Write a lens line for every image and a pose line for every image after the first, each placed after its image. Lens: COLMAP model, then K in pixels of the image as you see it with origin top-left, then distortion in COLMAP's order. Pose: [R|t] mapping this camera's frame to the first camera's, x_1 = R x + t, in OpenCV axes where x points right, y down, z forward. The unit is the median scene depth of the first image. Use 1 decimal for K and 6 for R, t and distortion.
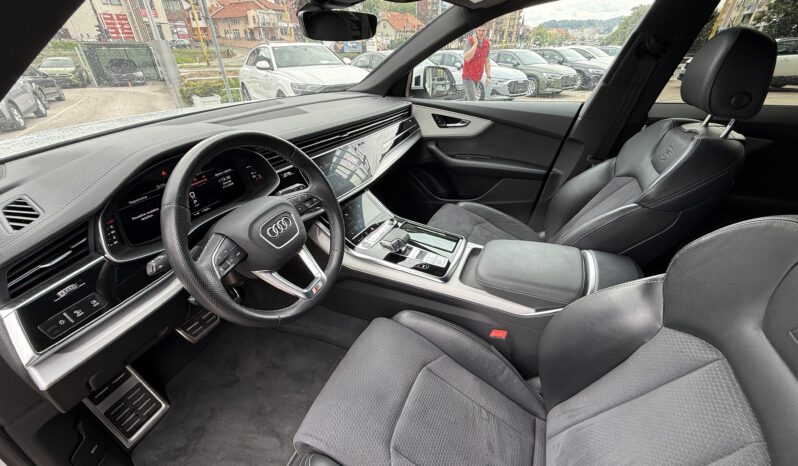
lens RADIAL K [[318.4, 0, 399.0], [0, 318.4, 233.0], [0, 0, 1]] dist [-0.000030, -0.000383]
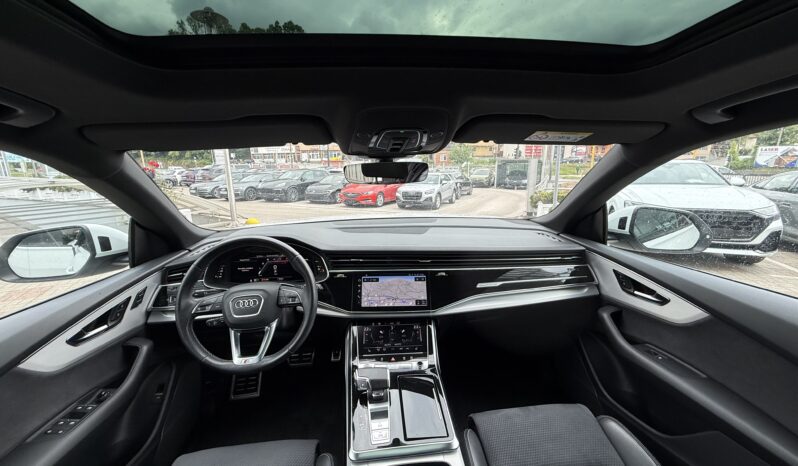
lens RADIAL K [[318.4, 0, 399.0], [0, 318.4, 233.0], [0, 0, 1]] dist [-0.000030, -0.000383]
pose [[0.503007, 0.187724, -0.843649, 0.416014], [-0.433990, 0.899002, -0.058716, -0.194026], [0.747420, 0.395670, 0.533675, 0.241528]]
